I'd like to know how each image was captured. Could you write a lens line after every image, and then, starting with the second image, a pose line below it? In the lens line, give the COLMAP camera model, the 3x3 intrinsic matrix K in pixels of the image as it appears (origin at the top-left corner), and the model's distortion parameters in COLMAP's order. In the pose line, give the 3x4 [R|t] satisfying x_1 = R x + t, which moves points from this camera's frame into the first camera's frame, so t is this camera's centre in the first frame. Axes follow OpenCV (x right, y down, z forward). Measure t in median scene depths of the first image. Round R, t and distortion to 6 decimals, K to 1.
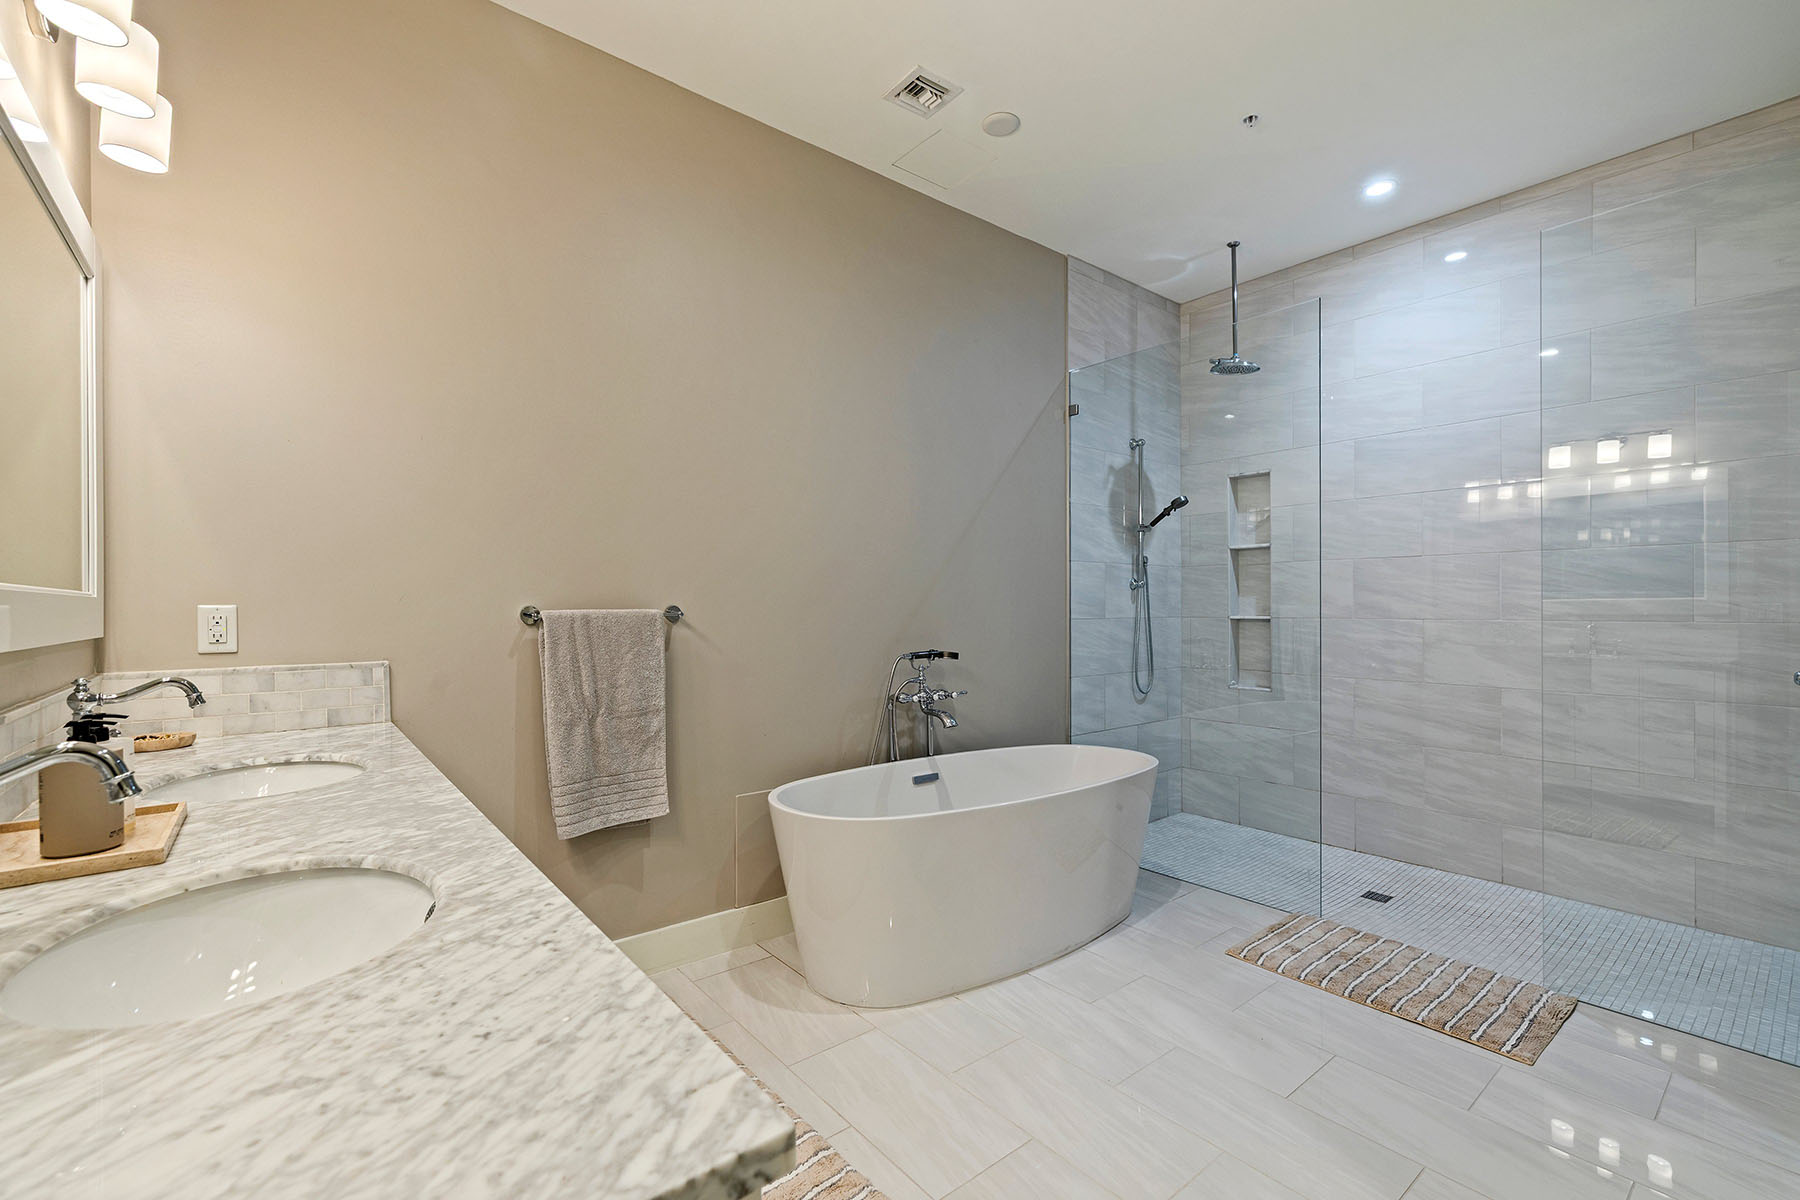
lens RADIAL K [[772.9, 0, 895.4], [0, 772.9, 611.3], [0, 0, 1]] dist [0.004894, -0.000613]
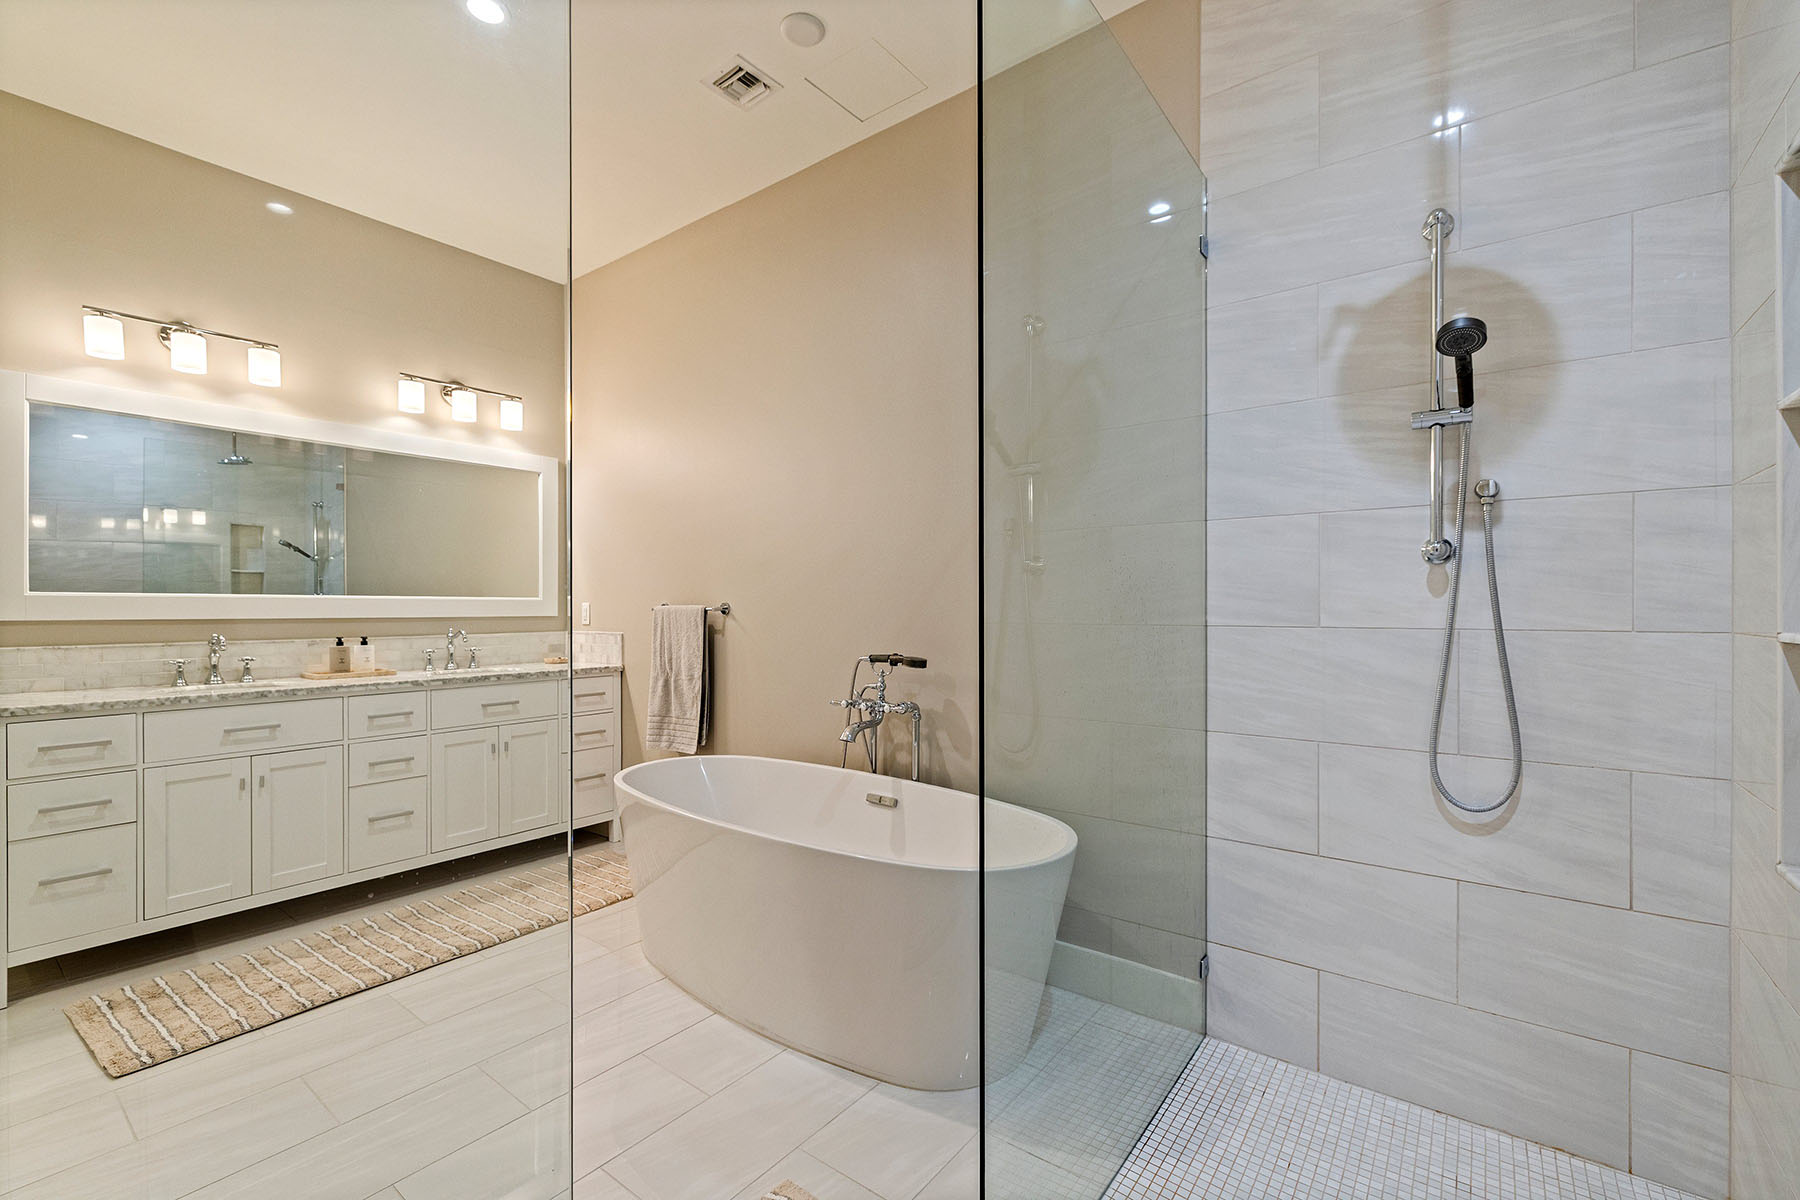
lens RADIAL K [[772.9, 0, 892.6], [0, 772.9, 604.8], [0, 0, 1]] dist [0.004894, -0.000613]
pose [[0.226593, 0.007067, -0.973964, 0.881369], [0.000246, 0.999973, 0.007313, -0.010896], [0.973990, -0.001896, 0.226585, 0.806463]]
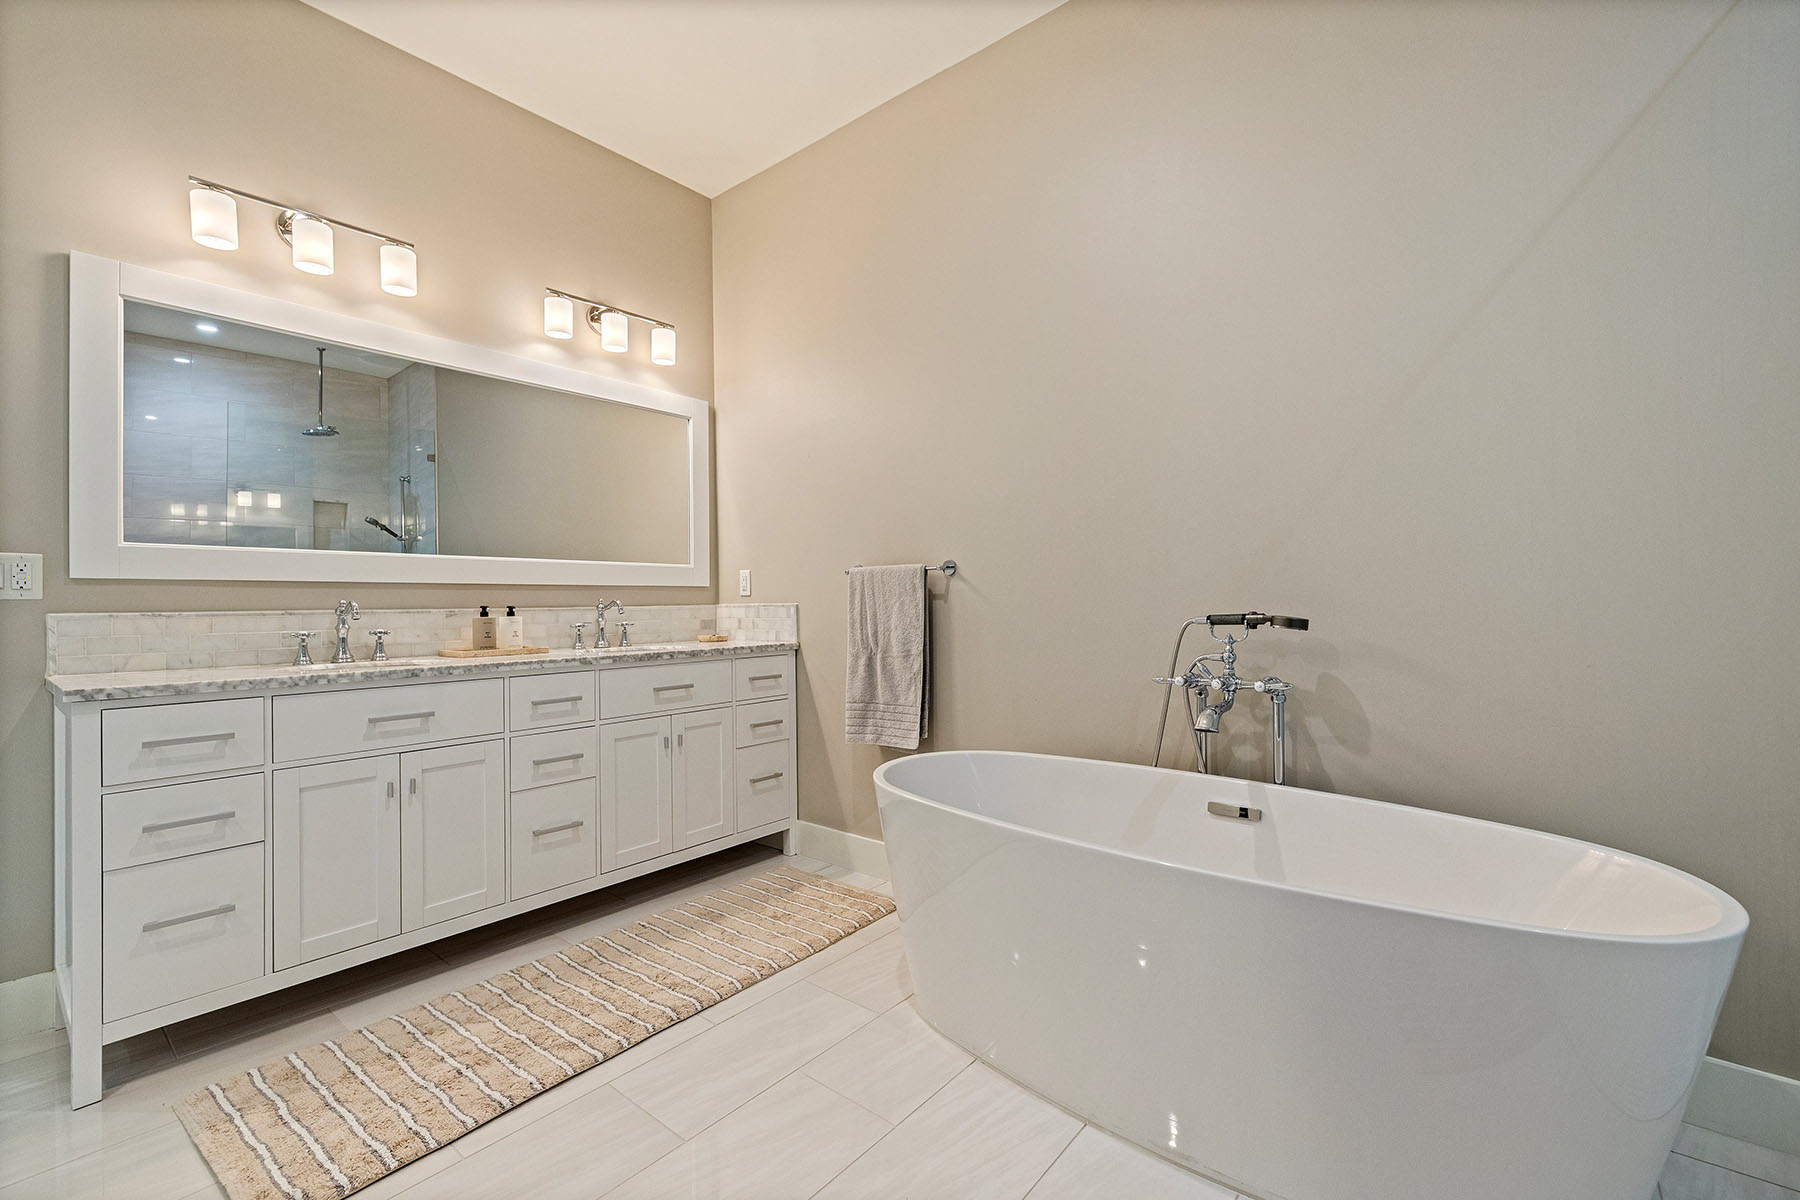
lens RADIAL K [[772.9, 0, 897.5], [0, 772.9, 589.4], [0, 0, 1]] dist [0.004894, -0.000613]
pose [[0.193389, -0.008105, -0.981089, 0.611995], [0.010555, 0.999925, -0.006181, 0.032236], [0.981065, -0.009160, 0.193460, 0.595868]]
